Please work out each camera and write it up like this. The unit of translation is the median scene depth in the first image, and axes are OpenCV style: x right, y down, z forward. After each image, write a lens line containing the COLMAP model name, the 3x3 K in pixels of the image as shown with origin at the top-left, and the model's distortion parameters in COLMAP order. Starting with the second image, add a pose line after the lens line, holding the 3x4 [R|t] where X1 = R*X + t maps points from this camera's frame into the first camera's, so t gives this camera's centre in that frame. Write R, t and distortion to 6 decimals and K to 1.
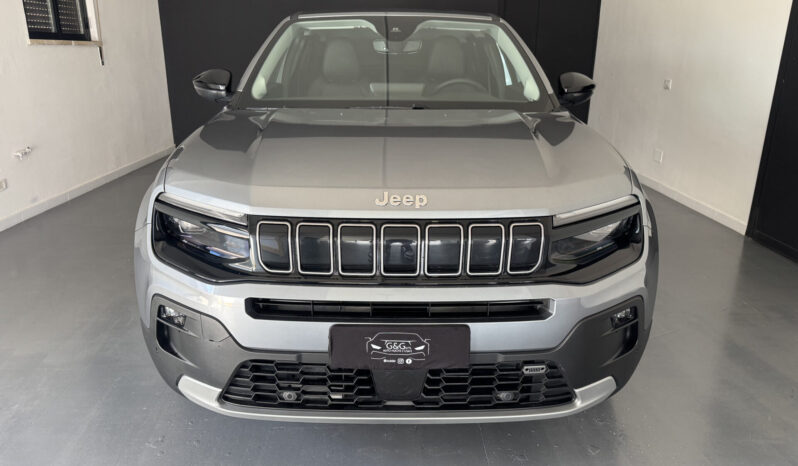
lens RADIAL K [[594.1, 0, 399.0], [0, 594.1, 233.0], [0, 0, 1]] dist [0.012748, 0.000197]
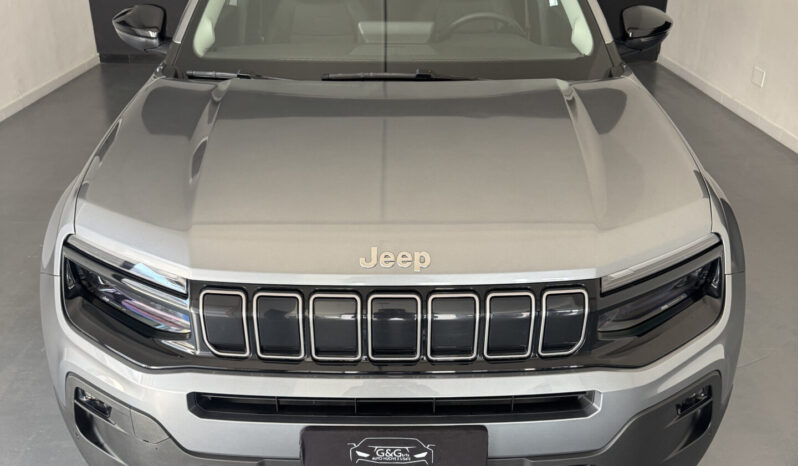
lens RADIAL K [[800.0, 0, 404.6], [0, 800.0, 233.3], [0, 0, 1]] dist [-0.012693, -0.008523]
pose [[0.999980, -0.004180, -0.004806, 0.020247], [0.004692, 0.993700, 0.111971, -0.196577], [0.004308, -0.111991, 0.993700, 0.022475]]
